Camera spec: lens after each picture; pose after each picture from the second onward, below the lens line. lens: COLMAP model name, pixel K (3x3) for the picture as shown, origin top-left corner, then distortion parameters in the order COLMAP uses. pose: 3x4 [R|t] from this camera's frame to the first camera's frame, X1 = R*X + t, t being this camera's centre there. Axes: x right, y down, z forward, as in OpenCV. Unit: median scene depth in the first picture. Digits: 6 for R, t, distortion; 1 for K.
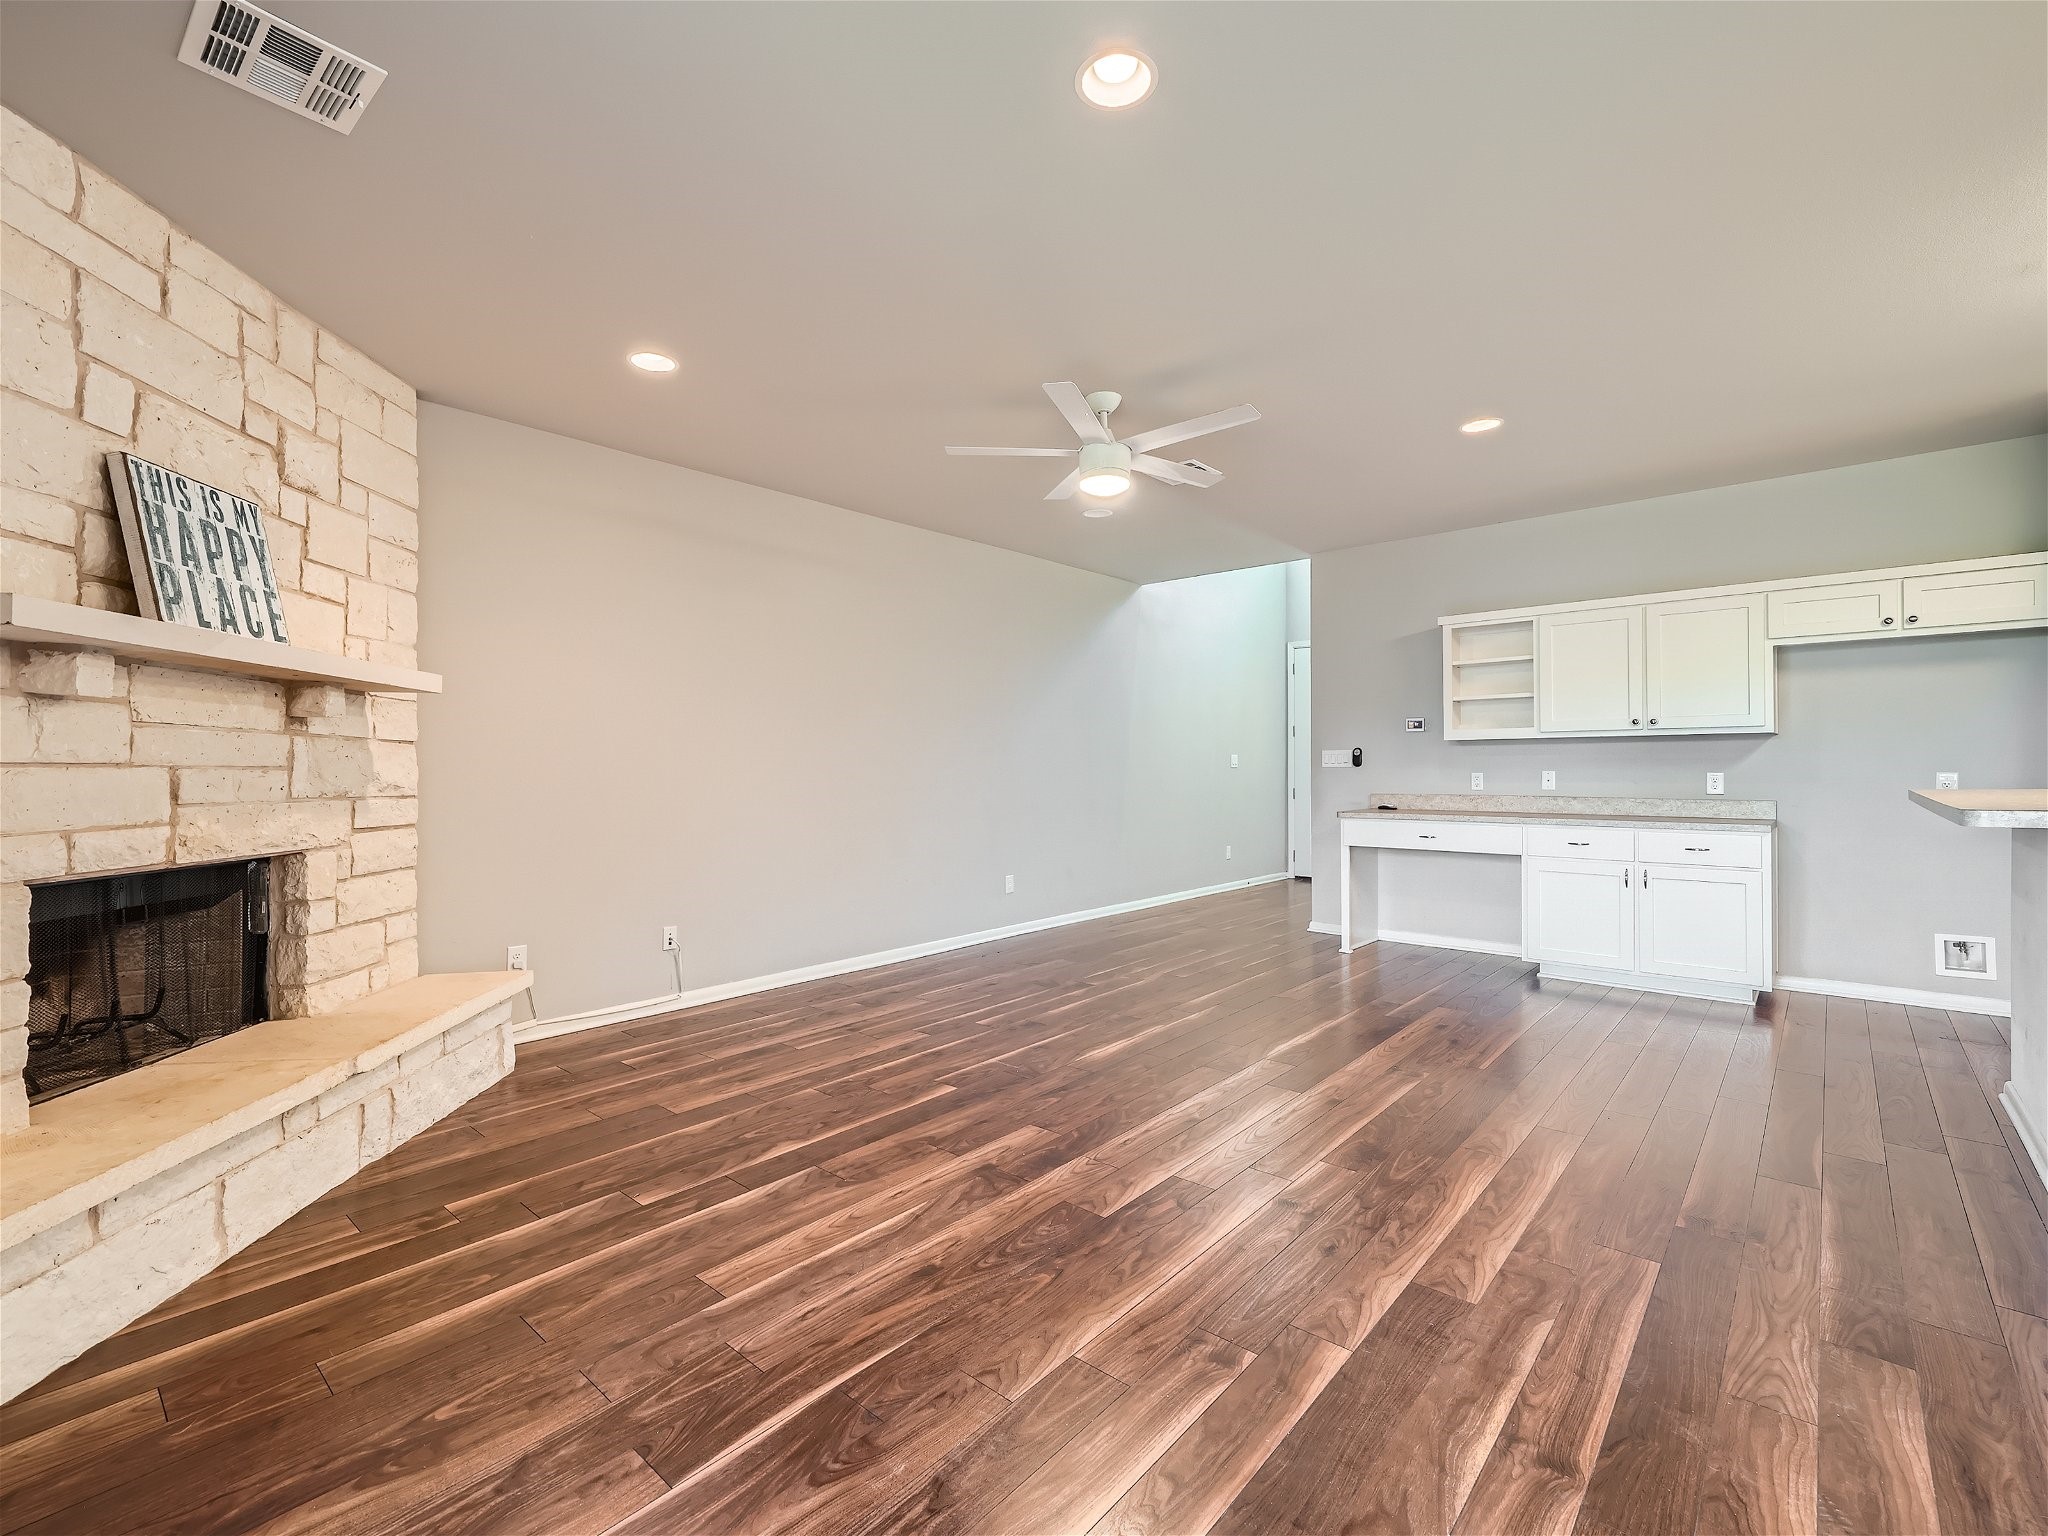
lens RADIAL K [[809.1, 0, 1018.3], [0, 809.1, 756.7], [0, 0, 1]] dist [-0.000424, -0.000104]
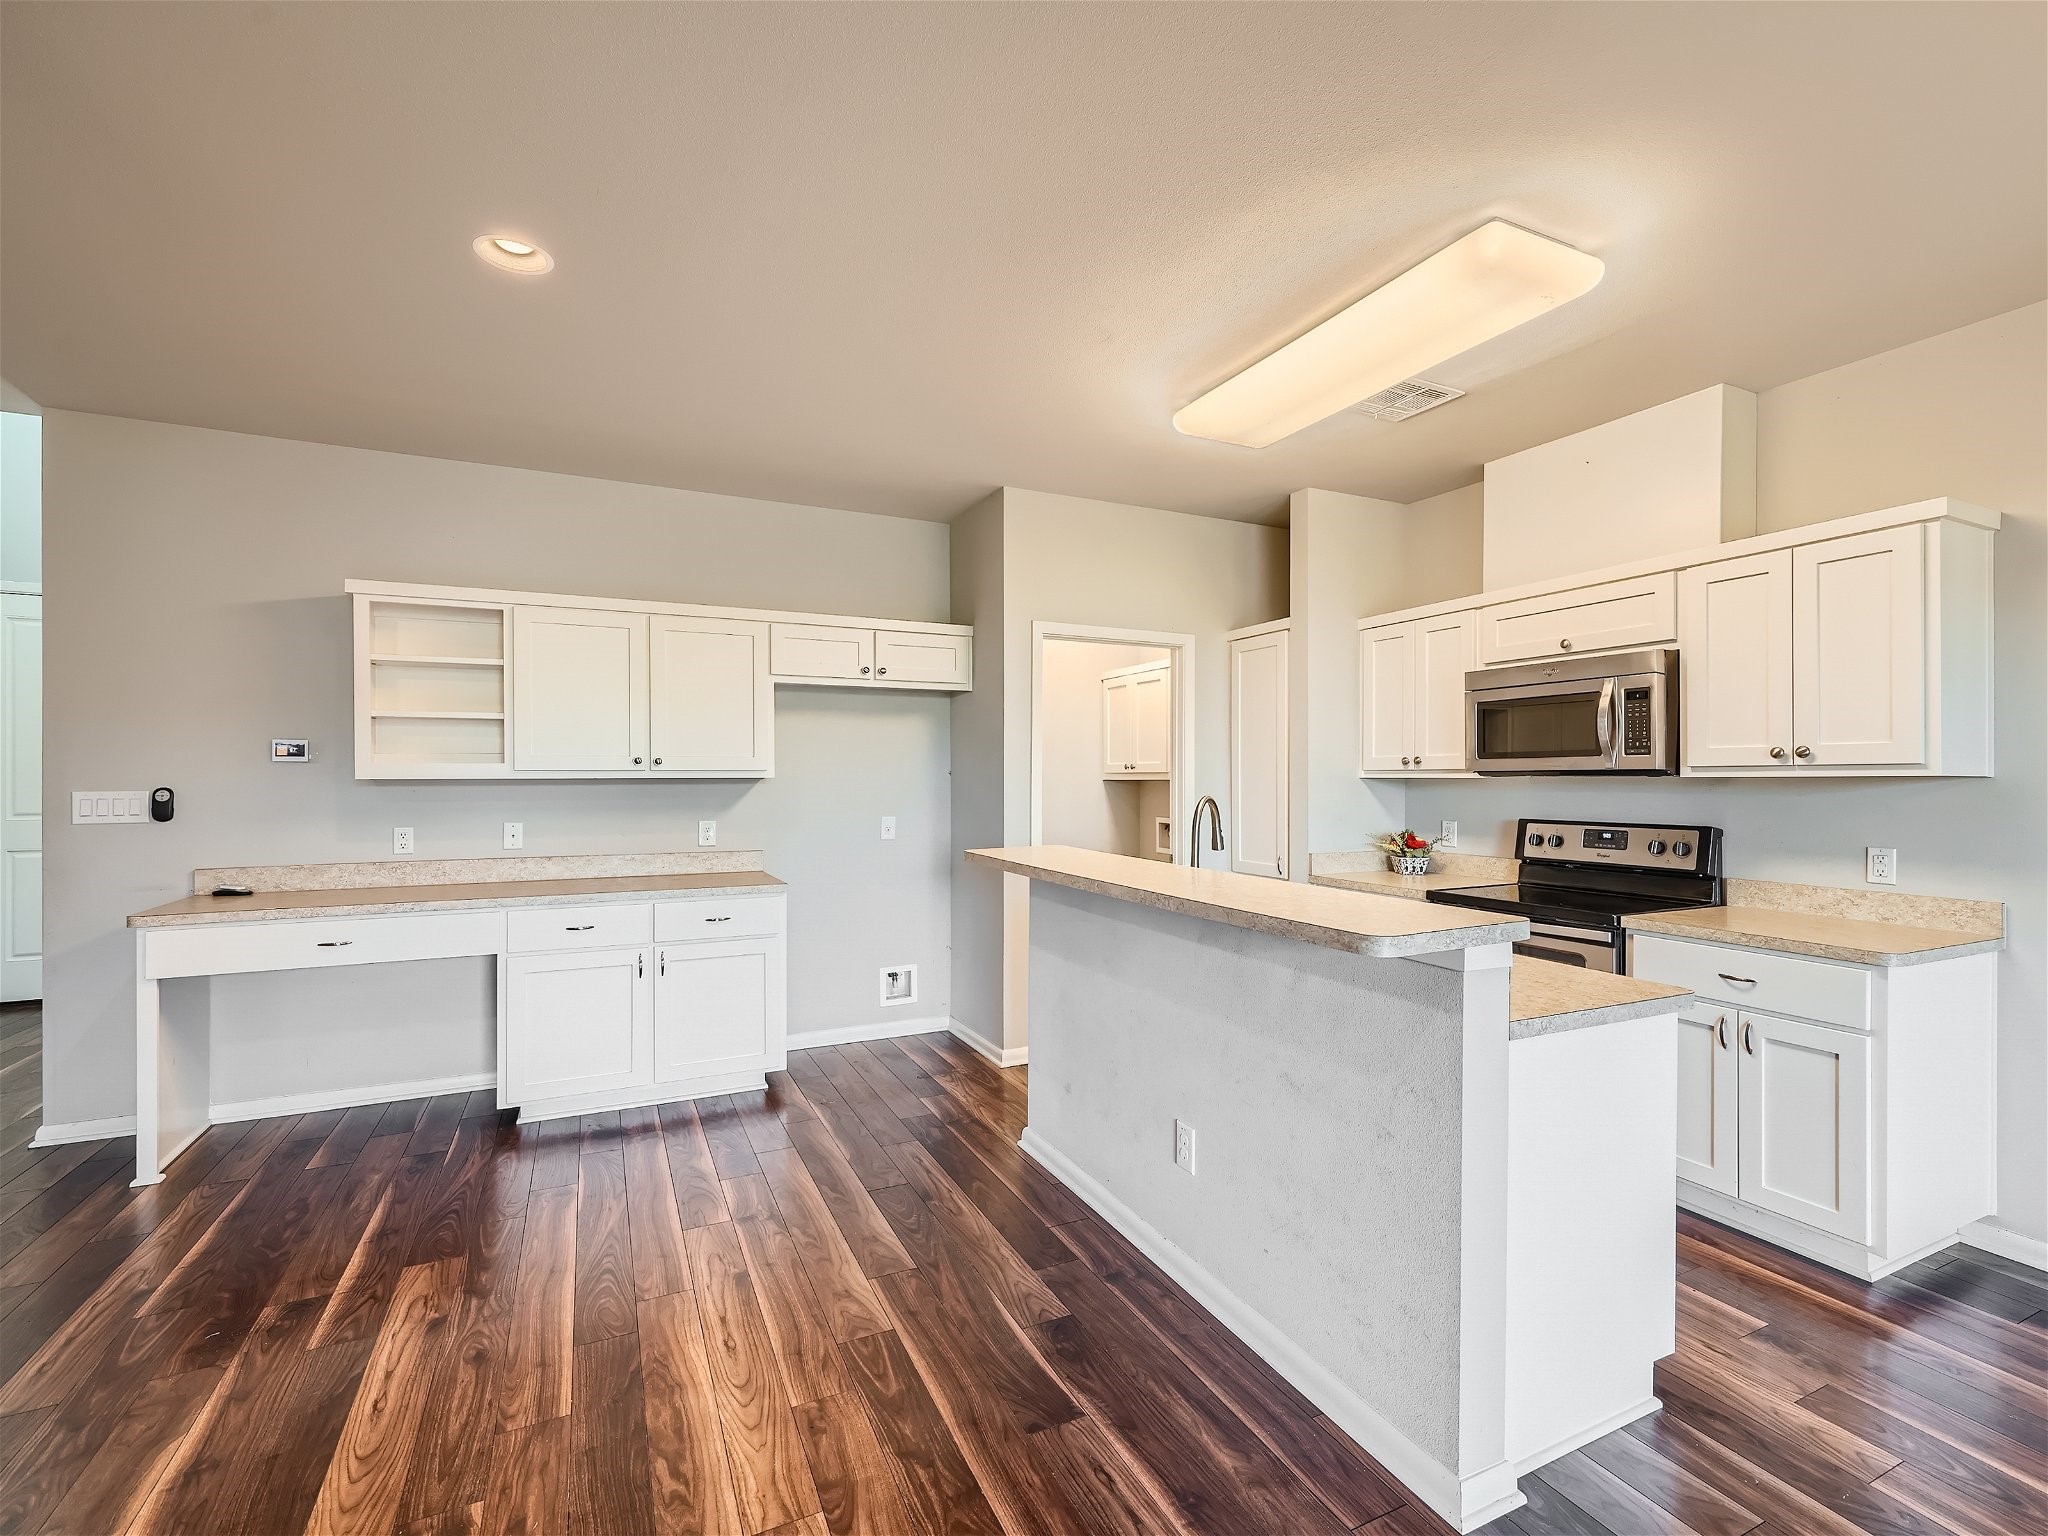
lens RADIAL K [[885.6, 0, 1007.7], [0, 885.6, 769.0], [0, 0, 1]] dist [-0.000086, 0.000007]
pose [[0.350776, 0.005591, 0.936443, 0.080110], [-0.004541, 0.999981, -0.004270, -0.031794], [-0.936448, -0.002754, 0.350795, 0.349161]]
